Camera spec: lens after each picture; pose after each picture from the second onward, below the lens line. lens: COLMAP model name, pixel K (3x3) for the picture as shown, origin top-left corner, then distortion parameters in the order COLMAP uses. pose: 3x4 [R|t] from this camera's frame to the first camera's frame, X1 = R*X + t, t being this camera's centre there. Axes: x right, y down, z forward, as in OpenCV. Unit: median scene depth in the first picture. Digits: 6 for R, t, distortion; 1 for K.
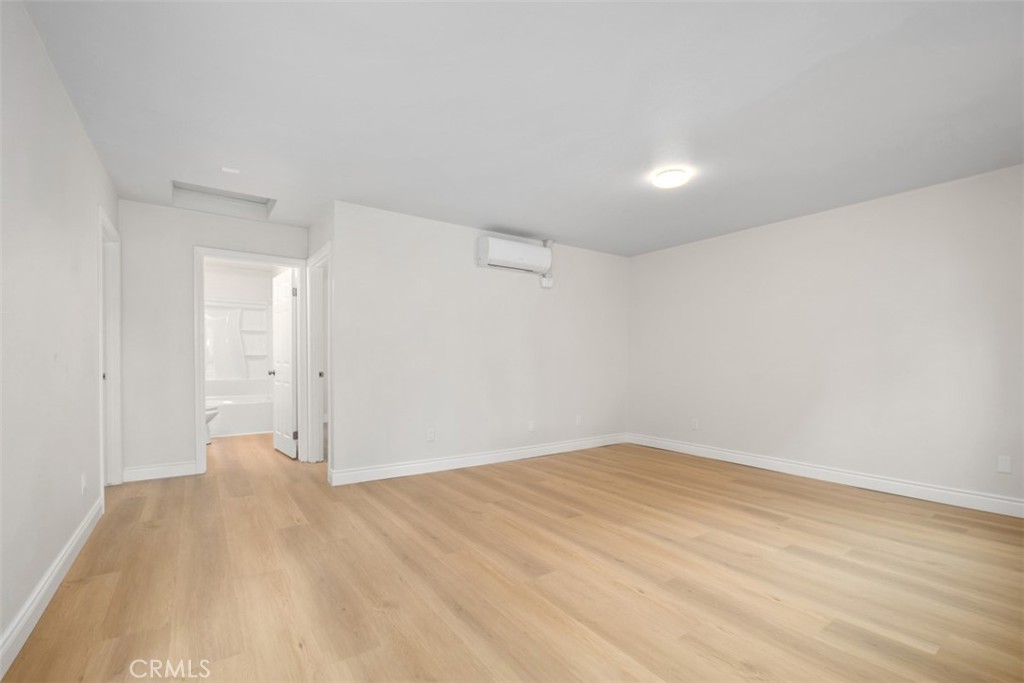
lens RADIAL K [[439.1, 0, 508.3], [0, 439.1, 362.4], [0, 0, 1]] dist [-0.014138, -0.001471]
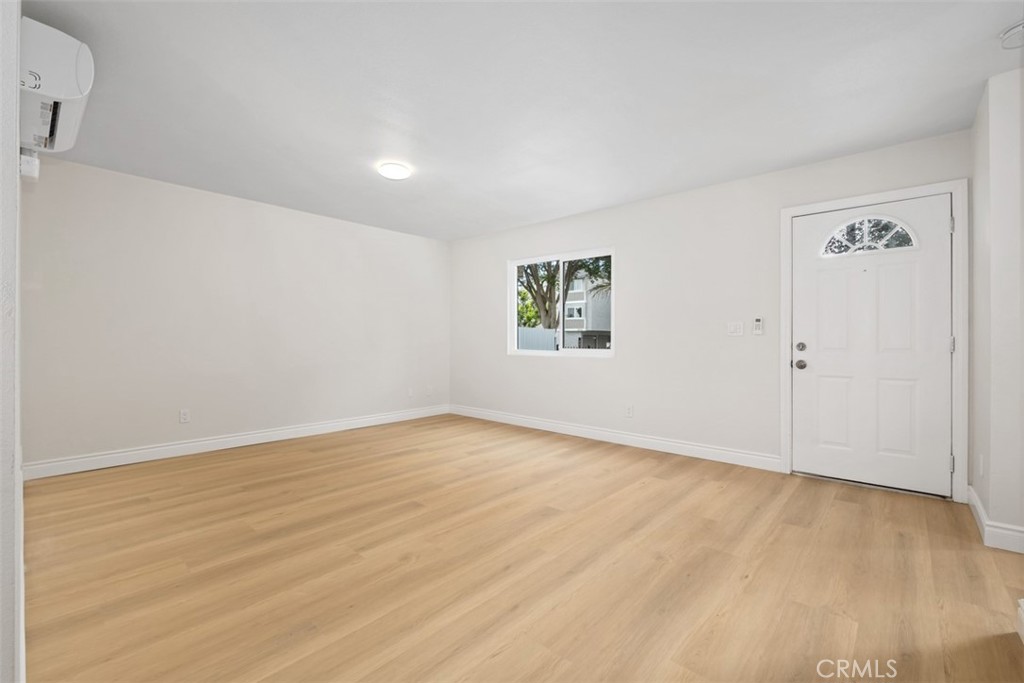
lens RADIAL K [[439.1, 0, 508.0], [0, 439.1, 336.7], [0, 0, 1]] dist [-0.014138, -0.001471]
pose [[-0.213799, -0.004487, 0.976867, -0.826514], [0.002379, 0.999984, 0.005114, -0.011191], [-0.976875, 0.003418, -0.213785, 1.040051]]
